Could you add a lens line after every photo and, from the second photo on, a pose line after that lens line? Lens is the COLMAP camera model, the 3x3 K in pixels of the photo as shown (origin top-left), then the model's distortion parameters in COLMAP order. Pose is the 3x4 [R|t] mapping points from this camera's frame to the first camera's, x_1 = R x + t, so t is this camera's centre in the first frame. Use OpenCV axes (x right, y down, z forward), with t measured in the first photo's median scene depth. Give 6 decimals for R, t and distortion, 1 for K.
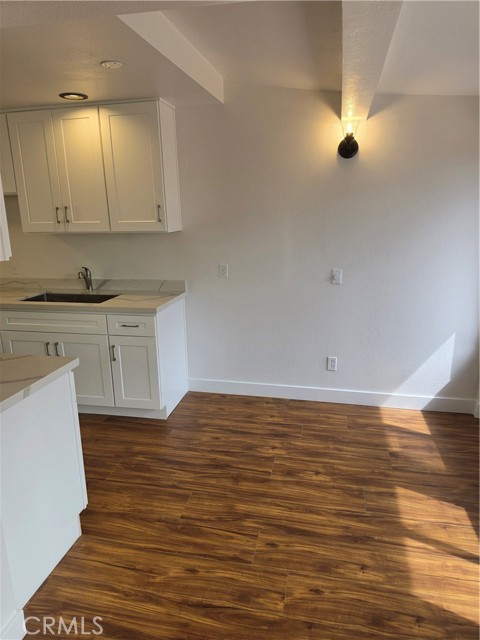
lens RADIAL K [[446.1, 0, 241.1], [0, 446.1, 310.4], [0, 0, 1]] dist [0.069497, -0.081692]
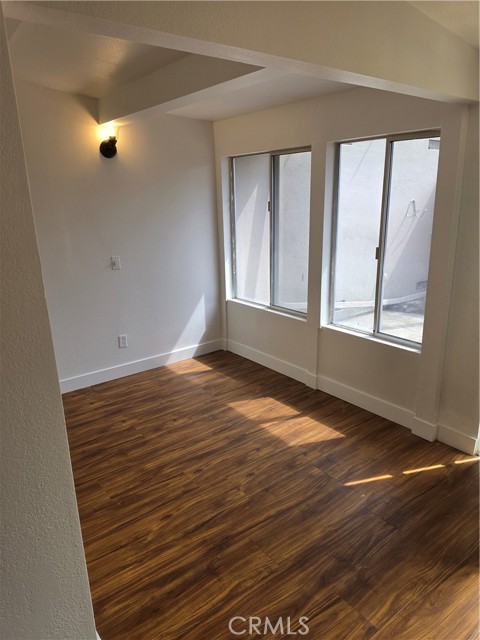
lens RADIAL K [[441.4, 0, 239.9], [0, 441.4, 317.7], [0, 0, 1]] dist [0.073498, -0.076691]
pose [[0.647459, -0.210927, 0.732330, -0.548092], [0.194931, 0.974806, 0.108425, -0.002058], [-0.736749, 0.072553, 0.672263, 0.051152]]
